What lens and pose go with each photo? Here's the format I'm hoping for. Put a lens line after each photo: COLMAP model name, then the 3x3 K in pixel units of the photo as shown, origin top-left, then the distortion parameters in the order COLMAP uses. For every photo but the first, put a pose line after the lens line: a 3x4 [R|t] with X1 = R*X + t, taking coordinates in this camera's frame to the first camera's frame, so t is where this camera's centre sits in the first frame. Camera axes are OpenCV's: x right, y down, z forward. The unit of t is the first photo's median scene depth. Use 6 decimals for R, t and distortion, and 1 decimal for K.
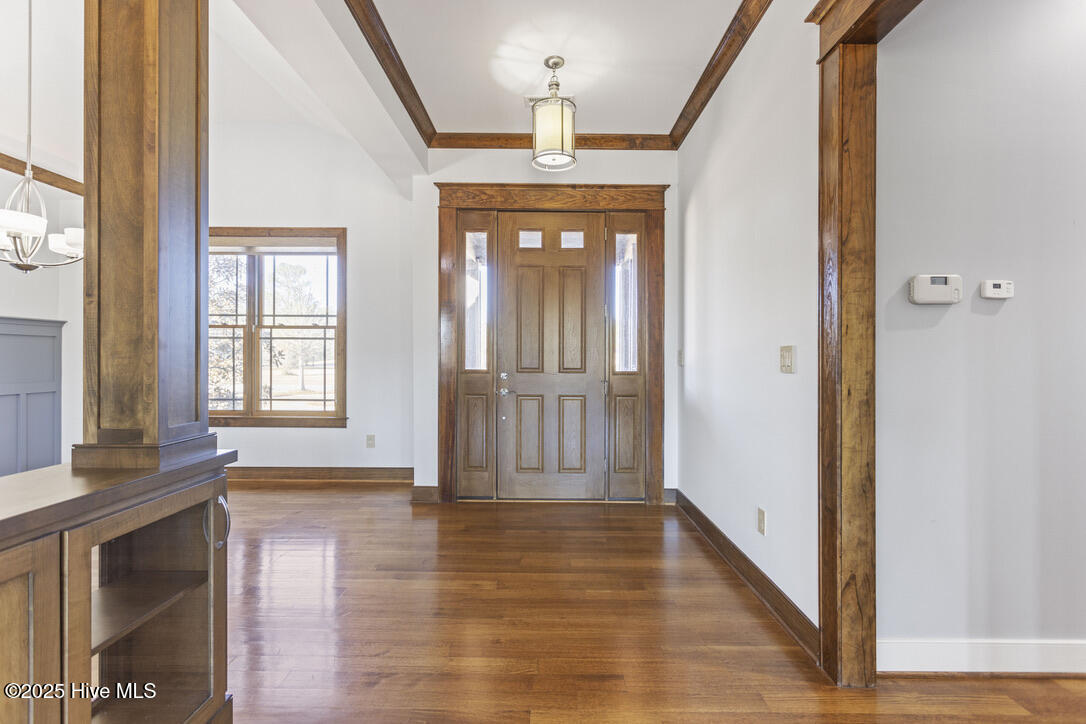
lens RADIAL K [[527.0, 0, 539.0], [0, 527.0, 360.4], [0, 0, 1]] dist [0.000559, 0.004585]
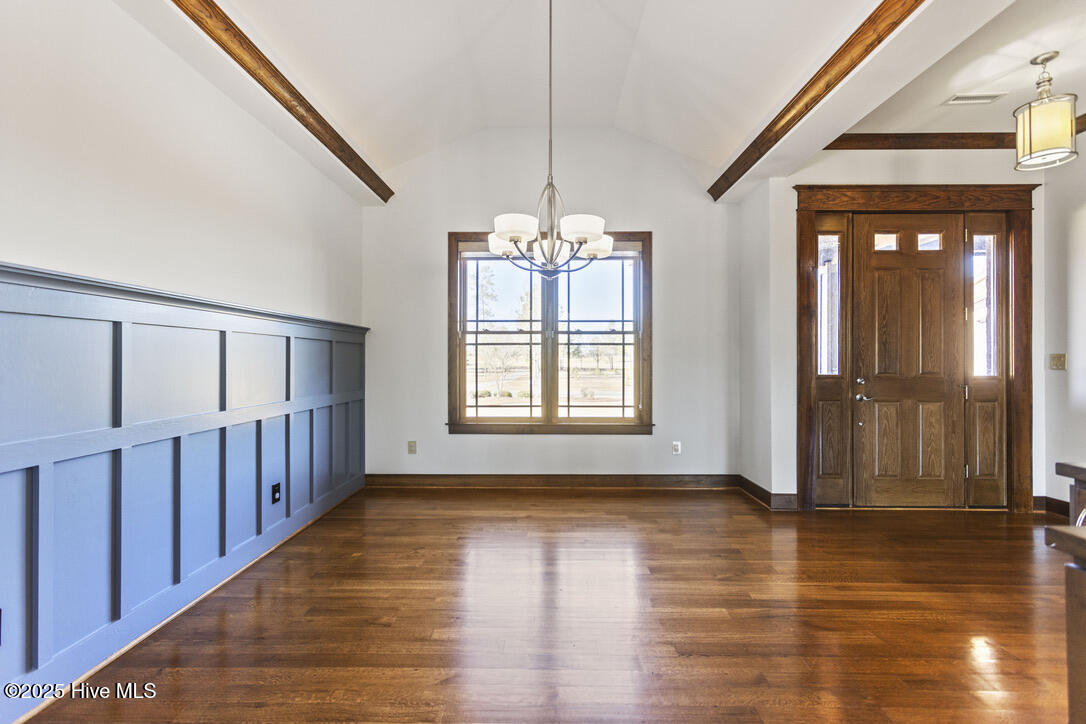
lens RADIAL K [[527.0, 0, 531.6], [0, 527.0, 362.1], [0, 0, 1]] dist [0.000559, 0.004585]
pose [[0.999975, -0.005387, -0.004538, -0.671223], [0.005368, 0.999976, -0.004287, -0.004896], [0.004560, 0.004263, 0.999981, 0.015507]]
